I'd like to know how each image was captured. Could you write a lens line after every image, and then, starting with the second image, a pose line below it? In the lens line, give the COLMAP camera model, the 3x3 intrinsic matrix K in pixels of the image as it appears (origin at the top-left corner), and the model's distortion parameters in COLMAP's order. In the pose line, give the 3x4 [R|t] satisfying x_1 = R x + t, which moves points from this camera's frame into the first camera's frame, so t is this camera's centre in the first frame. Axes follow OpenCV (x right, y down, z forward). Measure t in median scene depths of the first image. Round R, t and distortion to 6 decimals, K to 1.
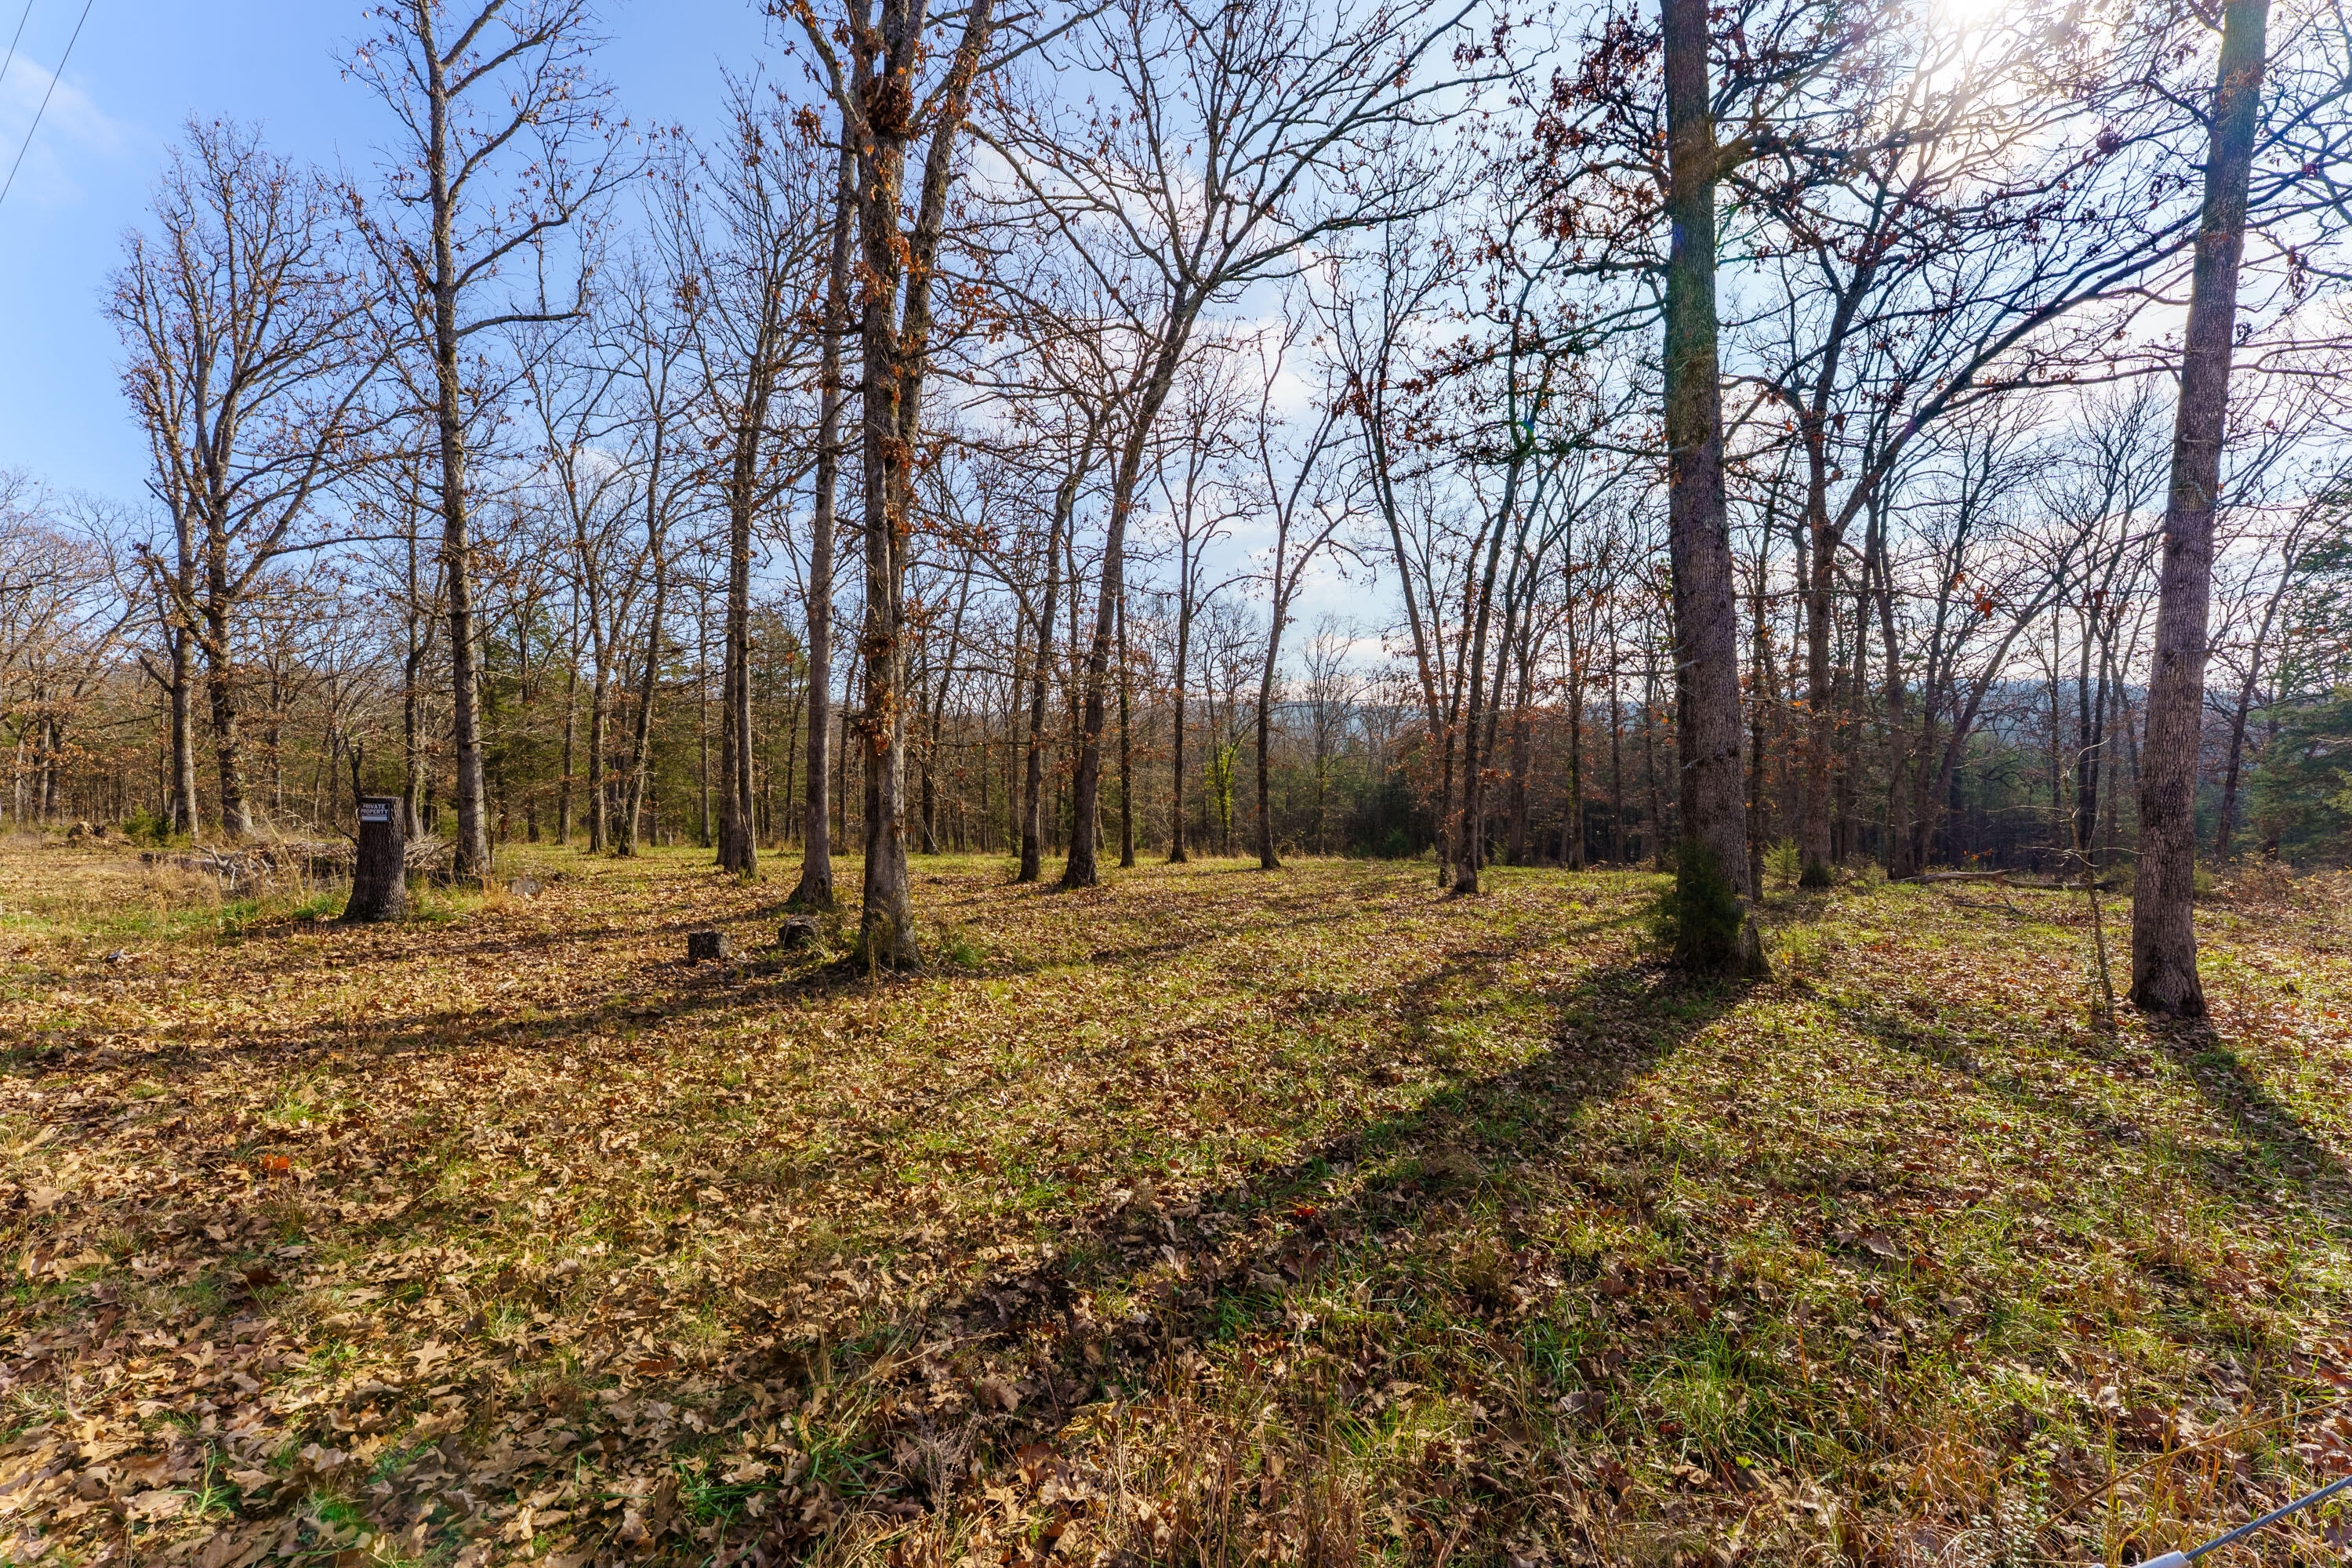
lens RADIAL K [[932.1, 0, 1176.0], [0, 932.1, 784.0], [0, 0, 1]] dist [-0.000446, -0.000554]
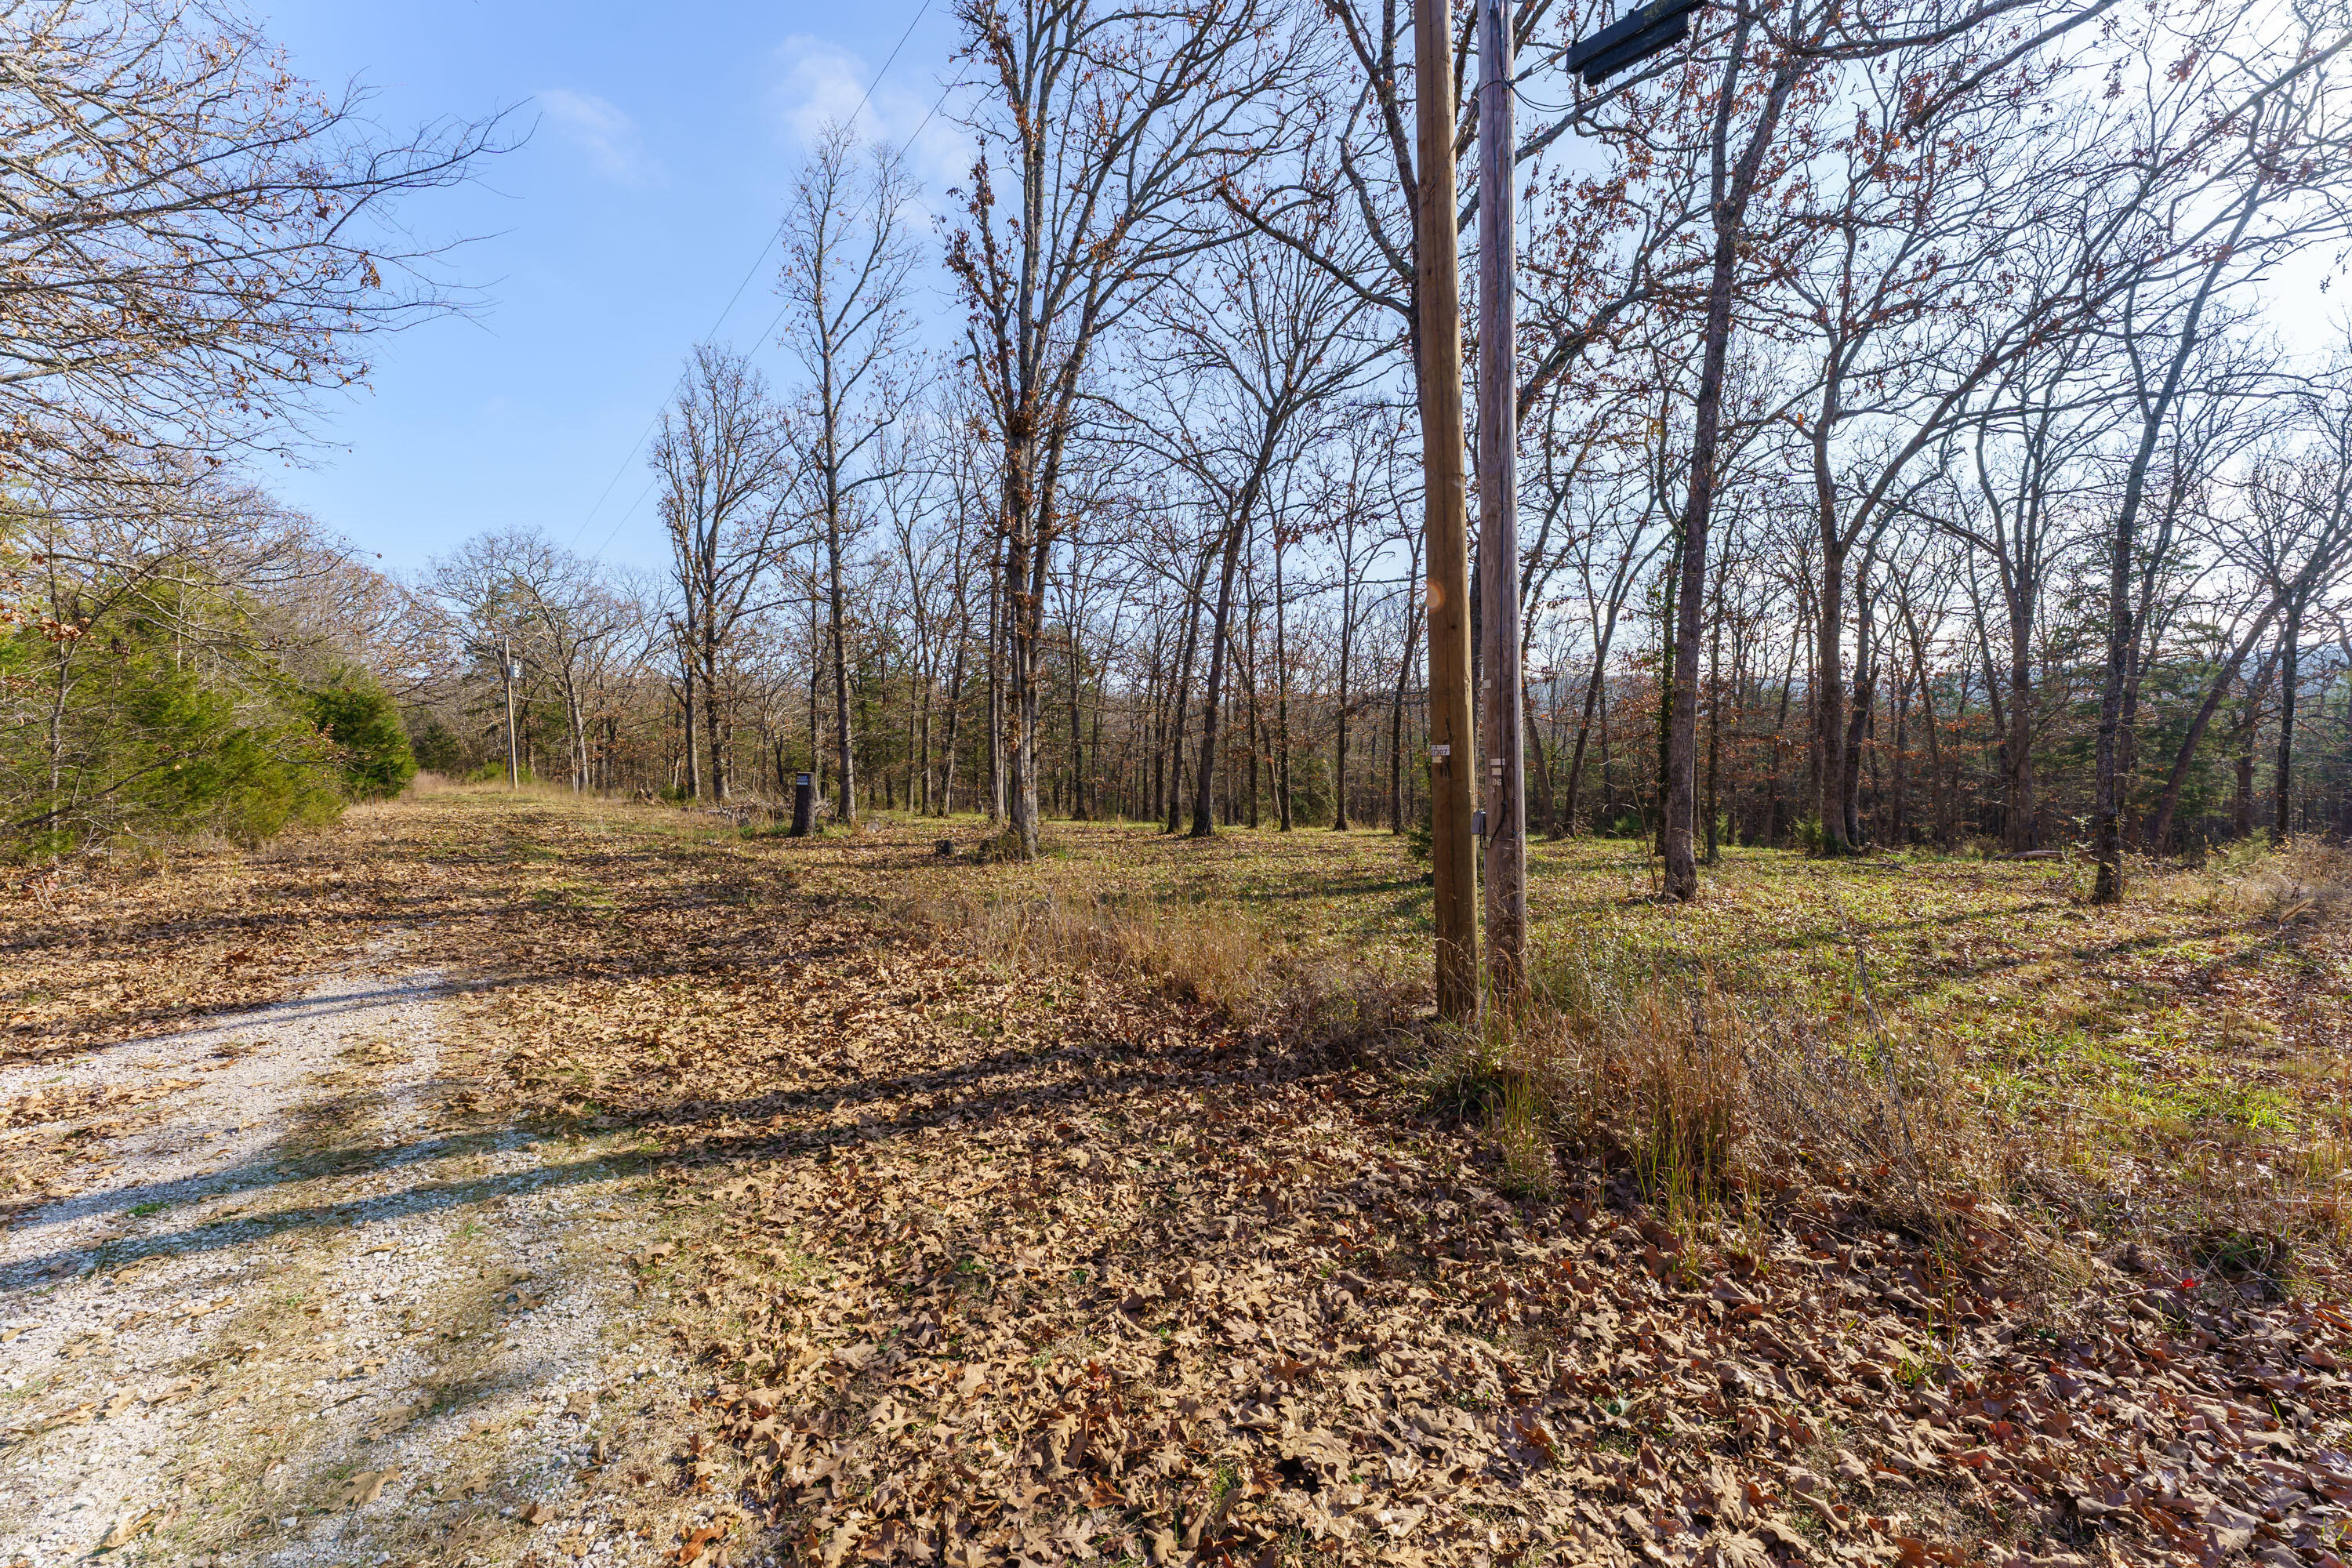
lens RADIAL K [[941.4, 0, 1168.4], [0, 941.4, 792.3], [0, 0, 1]] dist [-0.000986, -0.000208]
pose [[0.947745, 0.012060, -0.318801, 0.304682], [-0.003426, 0.999612, 0.027631, -0.001130], [0.319011, -0.025095, 0.947419, -0.385329]]
